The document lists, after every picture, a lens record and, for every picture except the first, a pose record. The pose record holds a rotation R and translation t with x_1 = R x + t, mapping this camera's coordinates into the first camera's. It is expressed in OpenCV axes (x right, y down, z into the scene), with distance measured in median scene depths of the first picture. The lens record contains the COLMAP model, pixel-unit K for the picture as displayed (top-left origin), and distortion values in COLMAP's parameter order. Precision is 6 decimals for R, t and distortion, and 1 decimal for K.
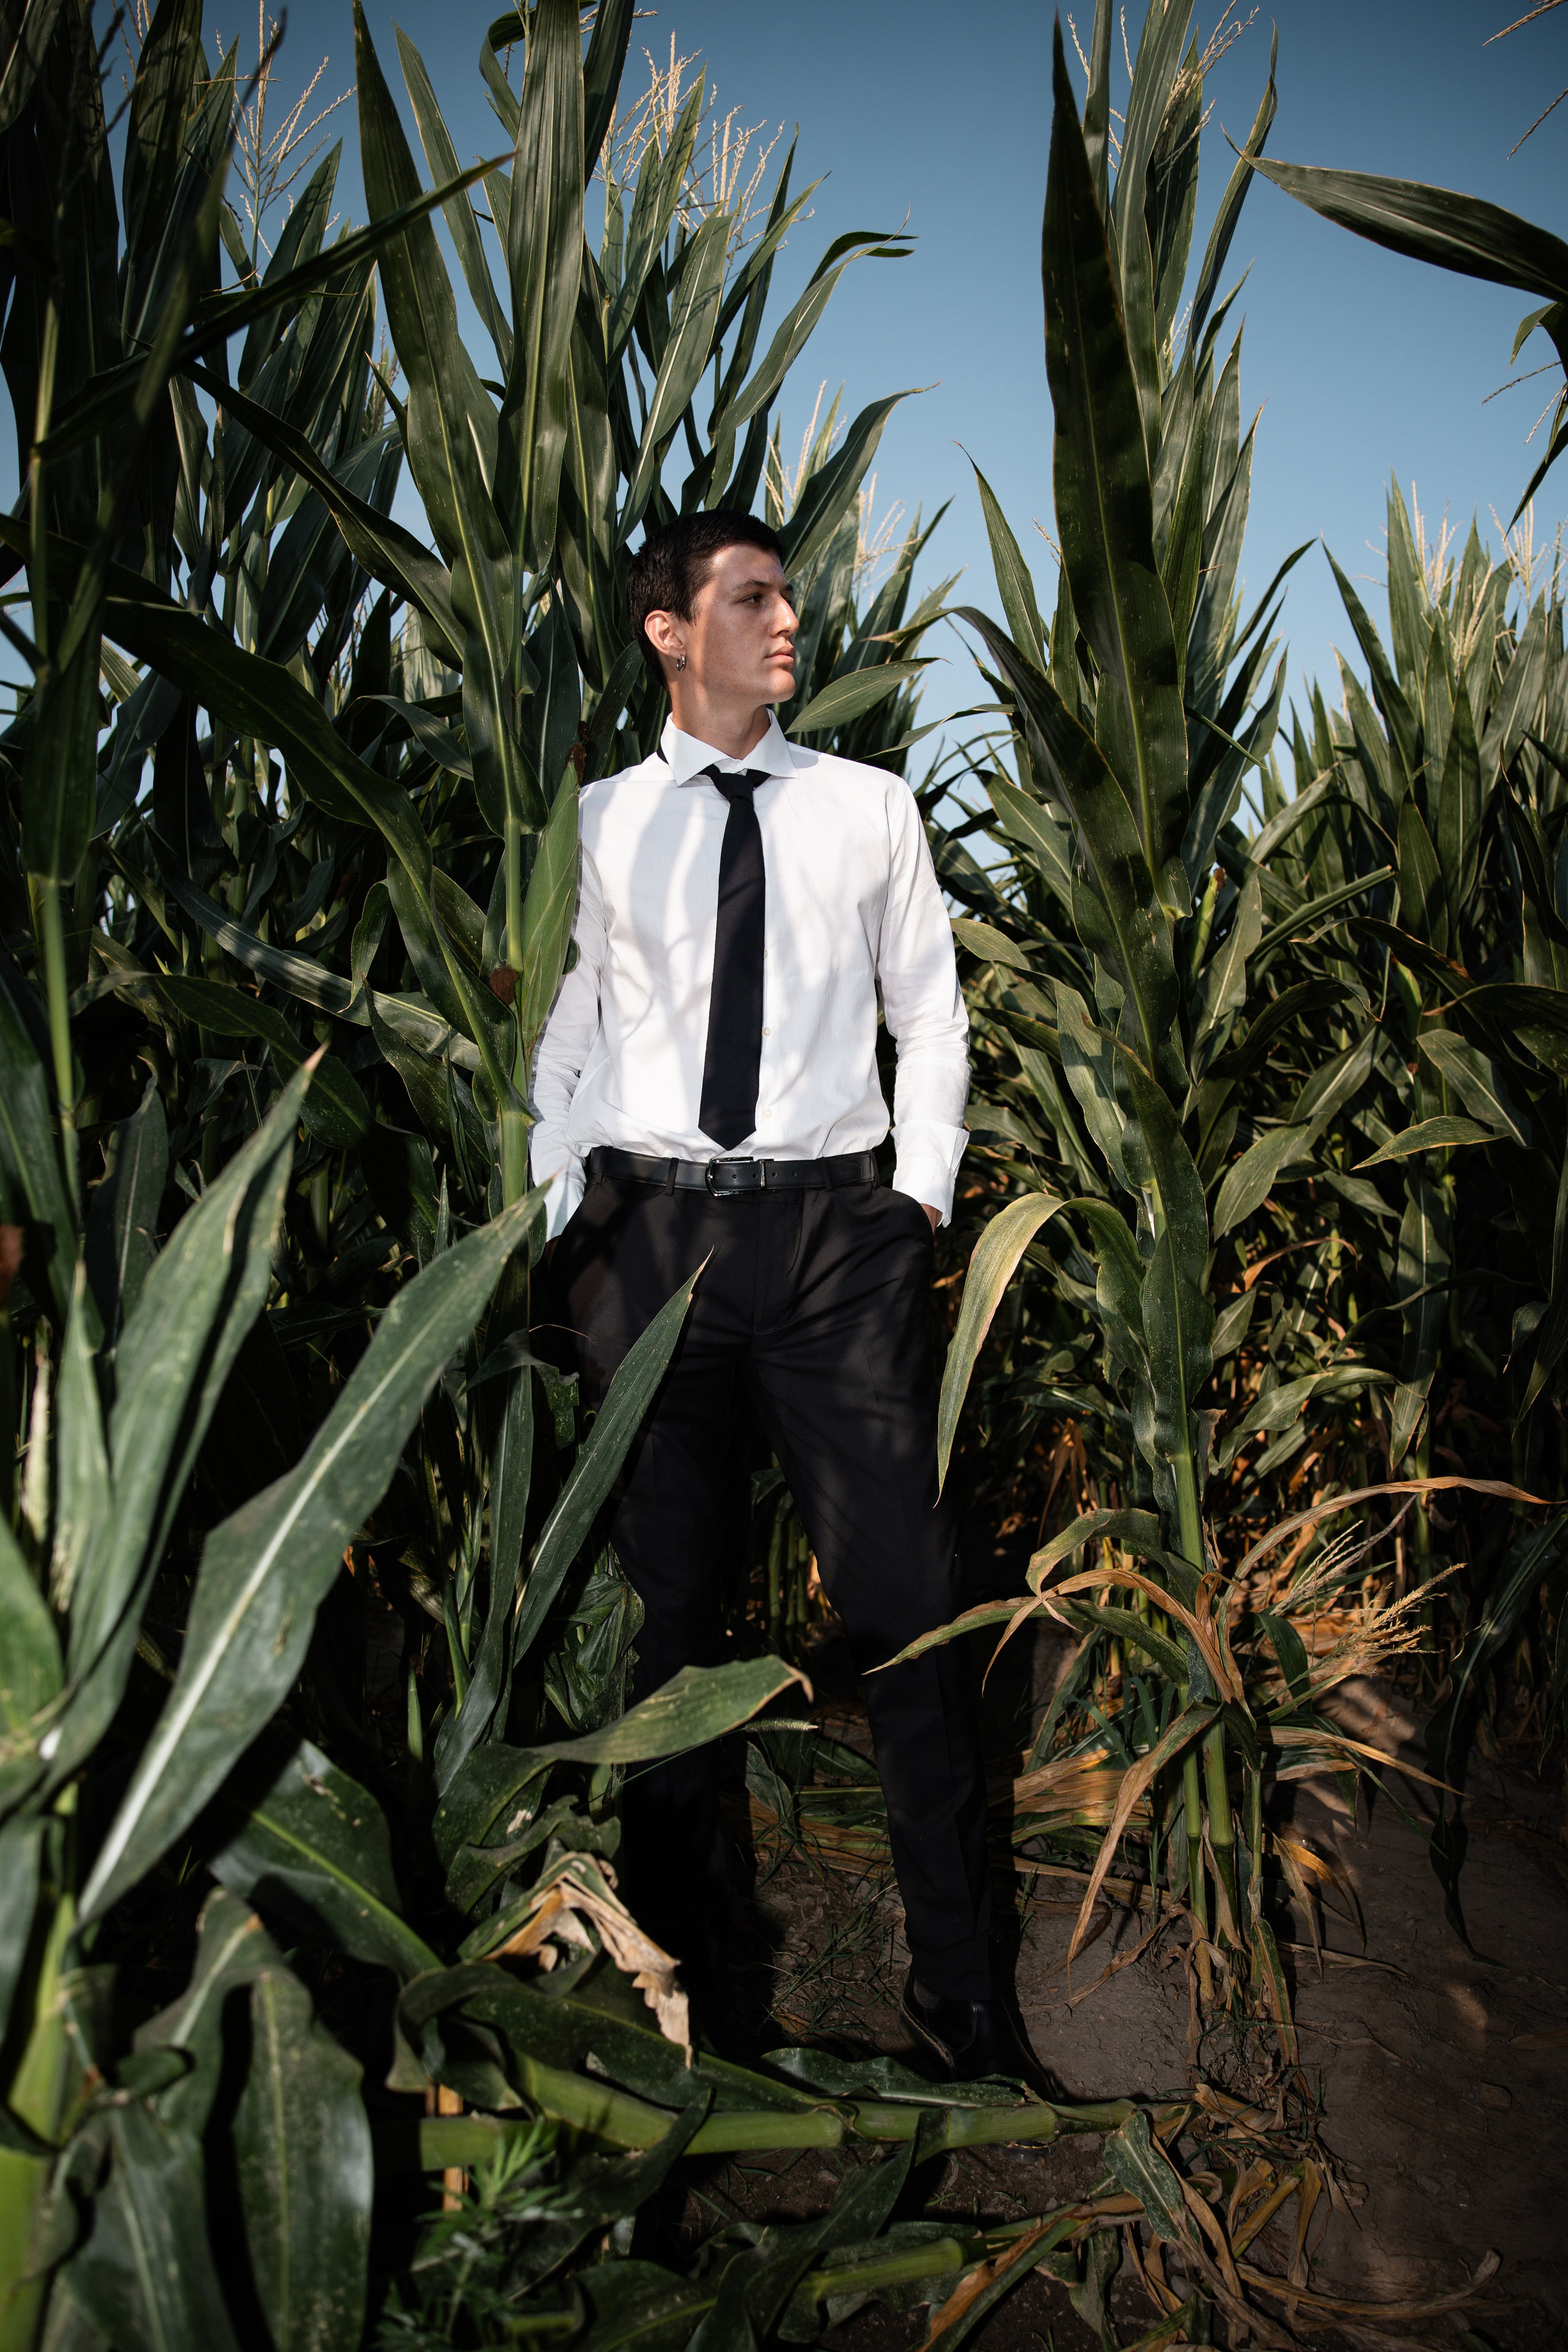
lens RADIAL K [[1611.6, 0, 784.0], [0, 1611.6, 1176.0], [0, 0, 1]] dist [-0.107473, 0.075544]
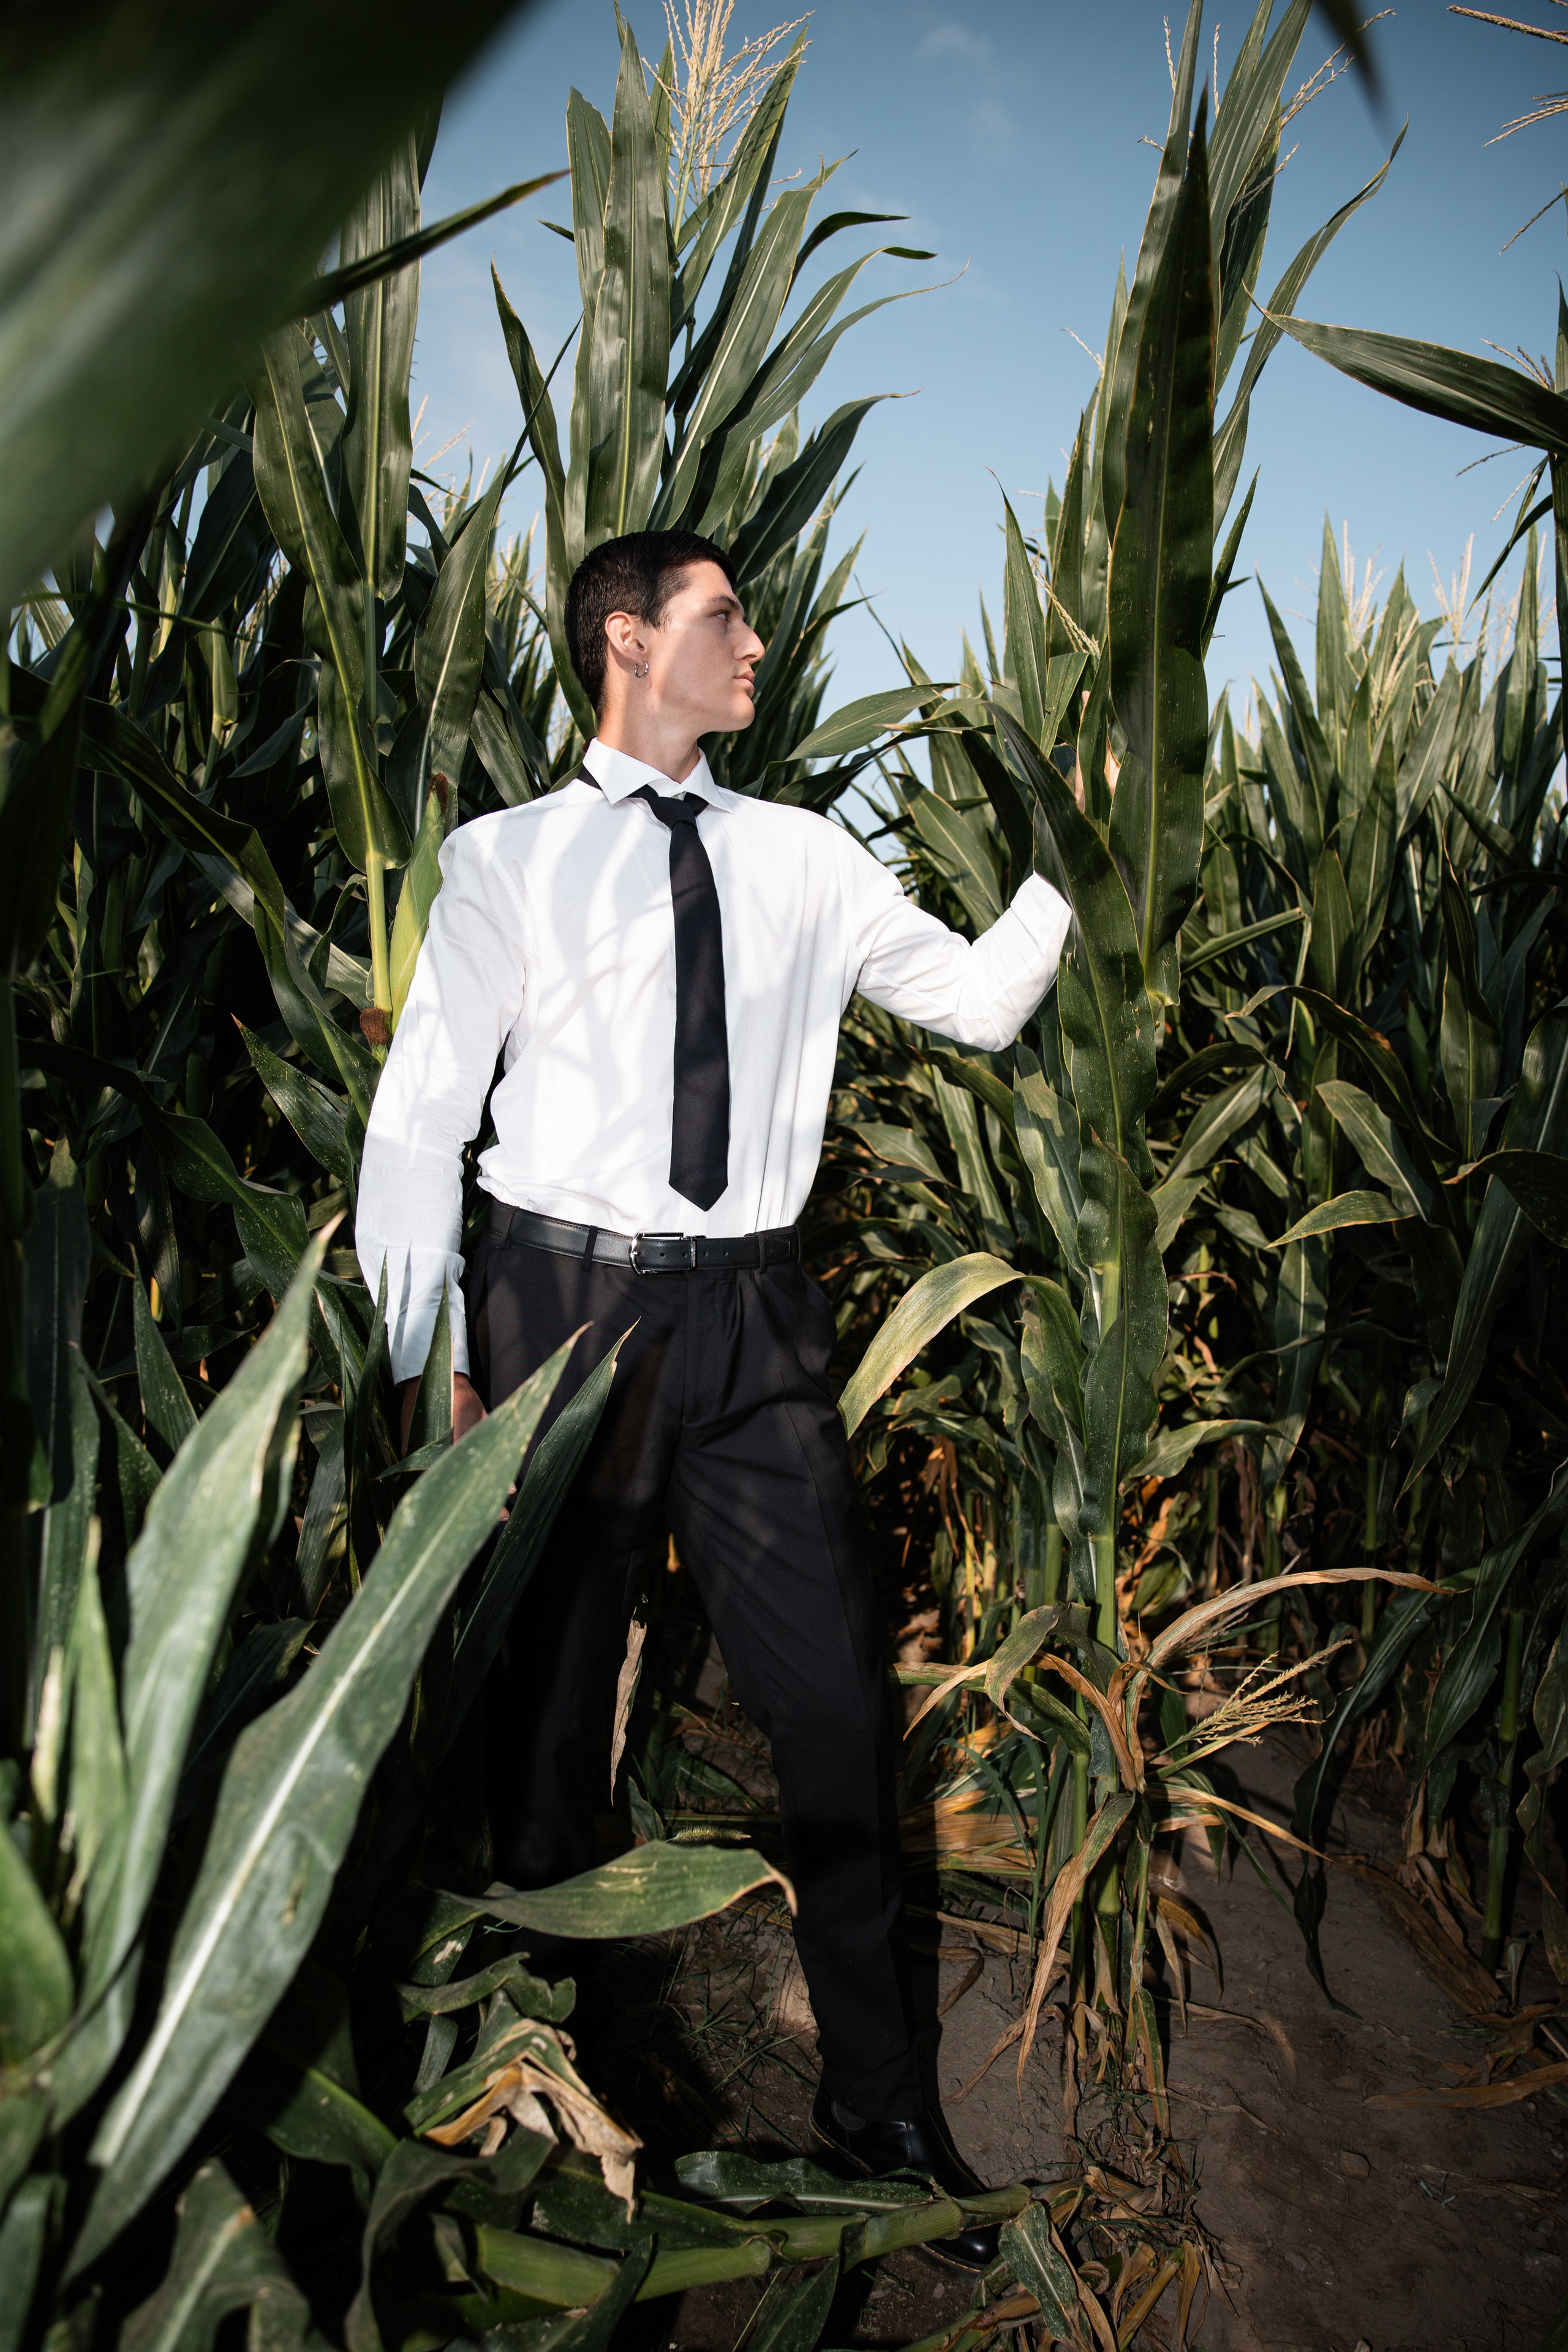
lens RADIAL K [[1611.6, 0, 784.0], [0, 1611.6, 1176.0], [0, 0, 1]] dist [-0.107473, 0.075544]
pose [[0.992733, 0.061924, 0.103182, -0.073173], [-0.065914, 0.997186, 0.035717, -0.082131], [-0.100679, -0.042258, 0.994021, 0.044673]]
